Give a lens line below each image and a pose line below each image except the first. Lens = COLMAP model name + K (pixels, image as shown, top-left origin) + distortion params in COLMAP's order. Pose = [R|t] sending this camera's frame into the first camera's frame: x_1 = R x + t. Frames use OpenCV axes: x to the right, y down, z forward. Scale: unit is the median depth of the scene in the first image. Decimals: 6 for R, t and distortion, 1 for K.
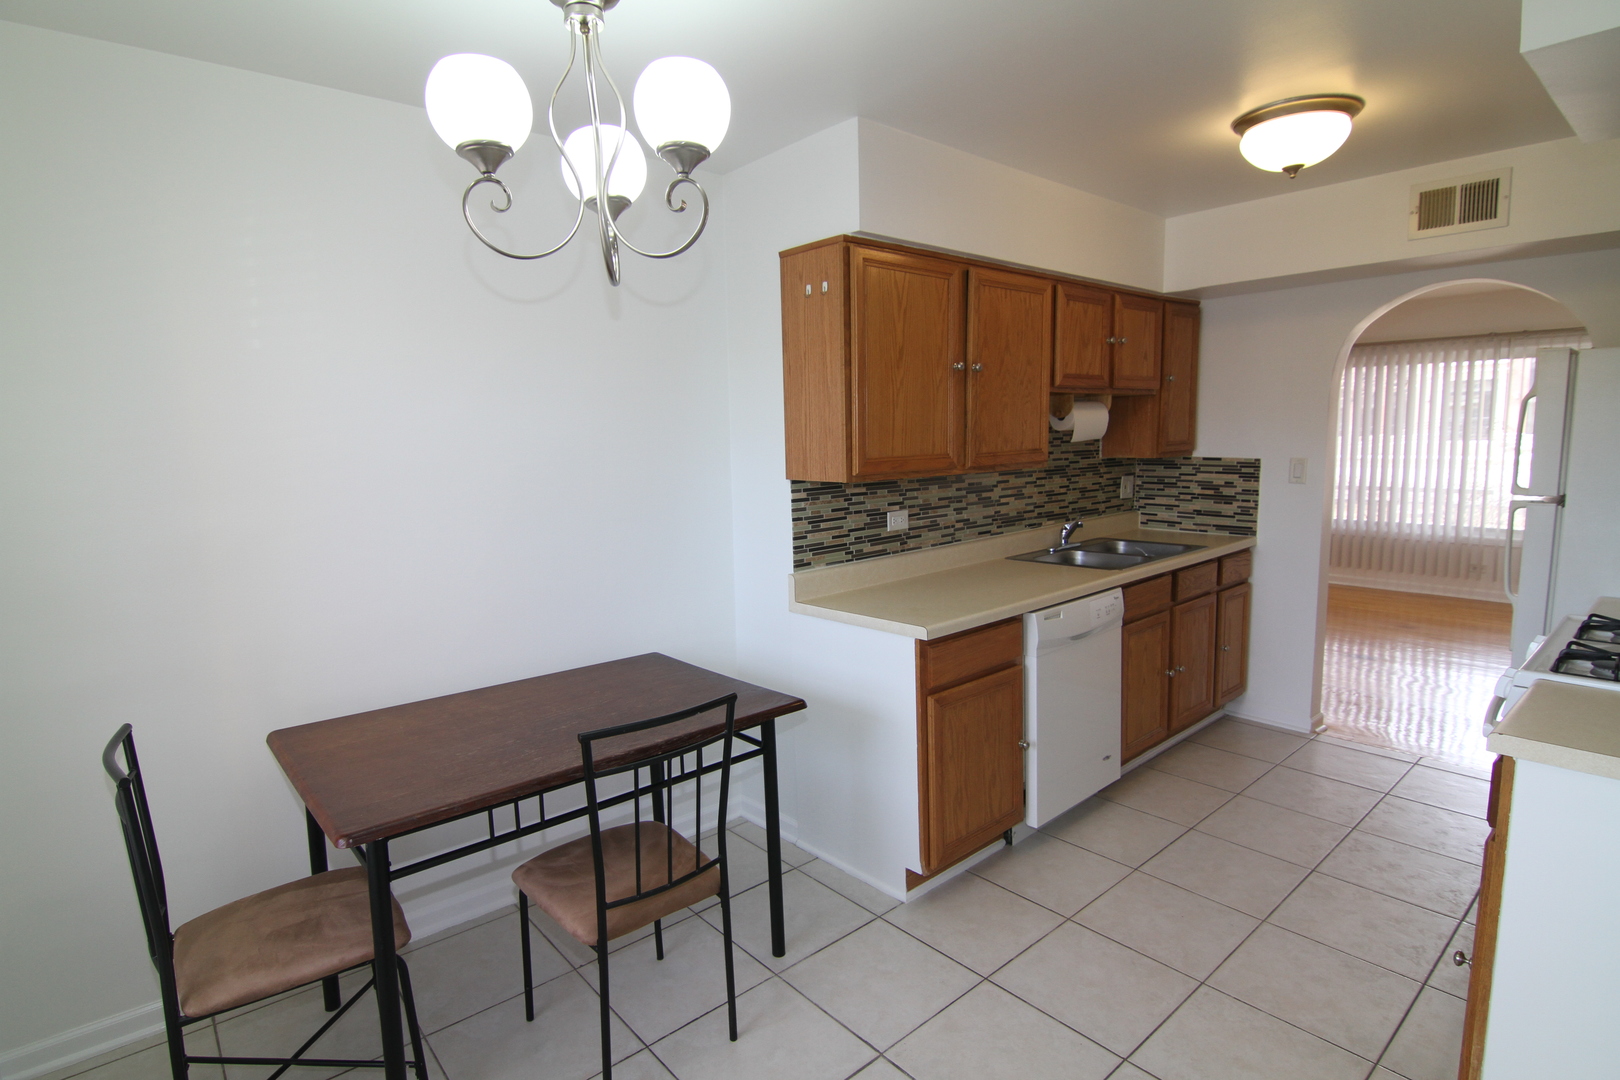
lens RADIAL K [[832.4, 0, 812.0], [0, 832.4, 538.9], [0, 0, 1]] dist [-0.005650, -0.001099]
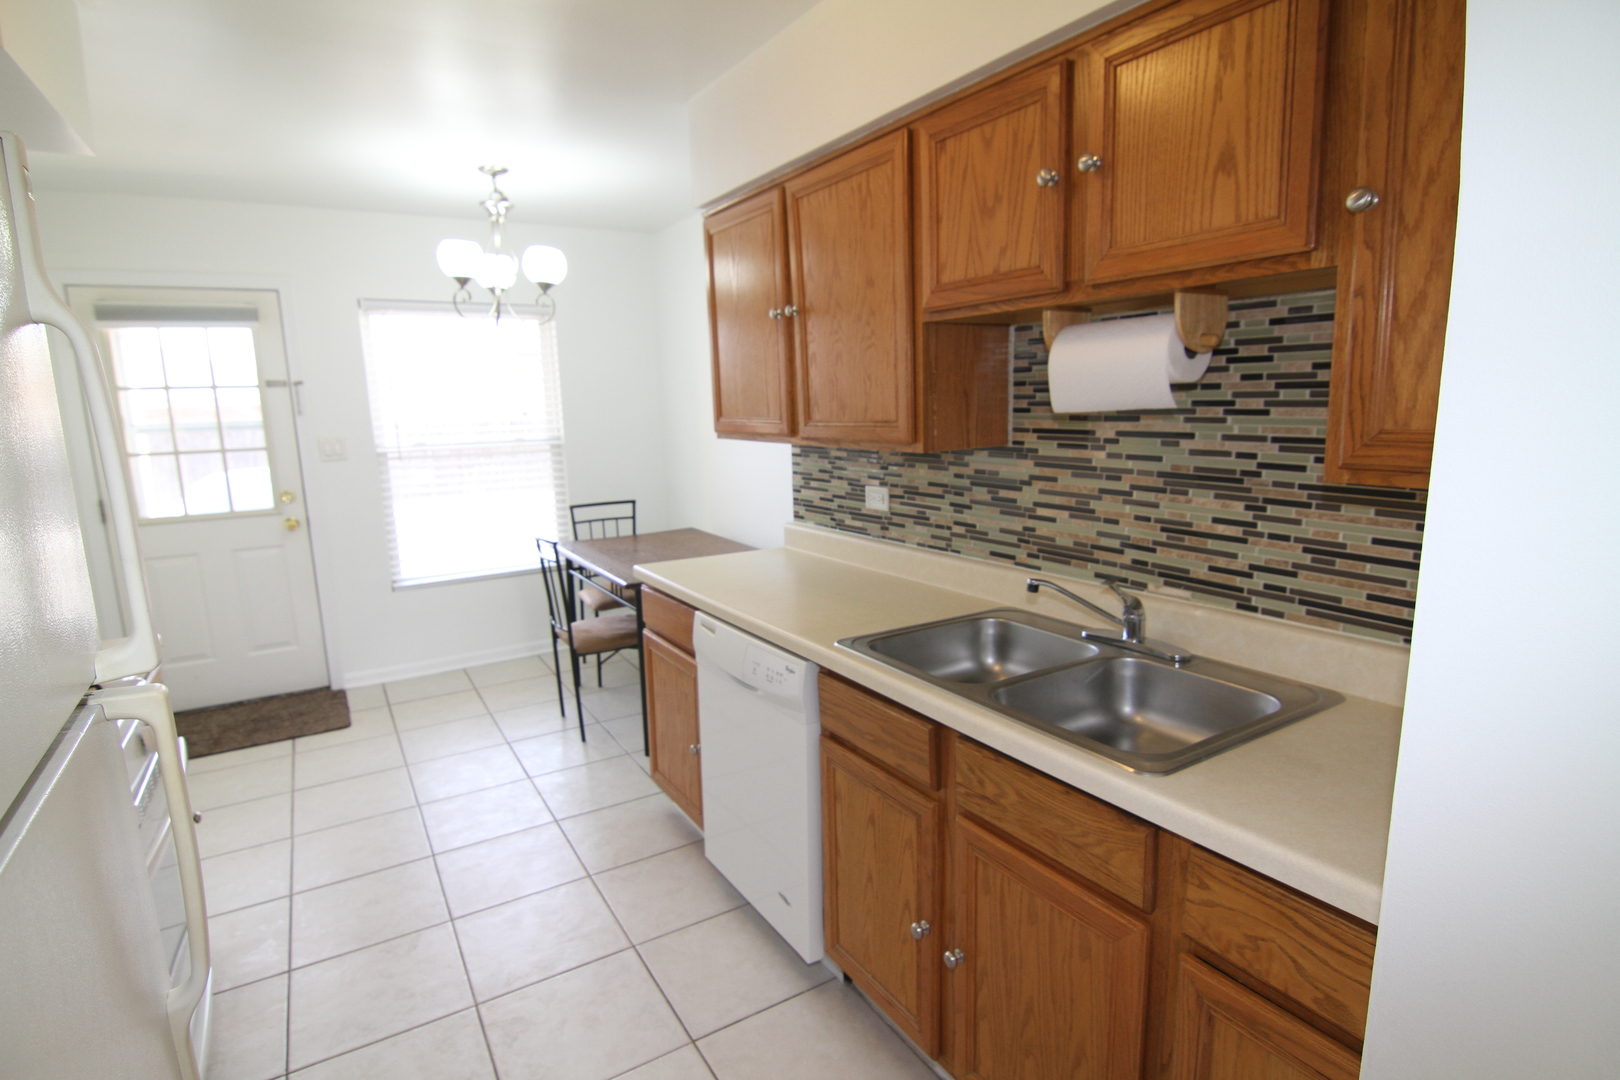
lens RADIAL K [[832.4, 0, 812.5], [0, 832.4, 538.1], [0, 0, 1]] dist [-0.005650, -0.001099]
pose [[-0.169402, 0.193579, -0.966349, 0.850951], [-0.096256, 0.972583, 0.211702, -0.141155], [0.980835, 0.128880, -0.146124, 0.993534]]
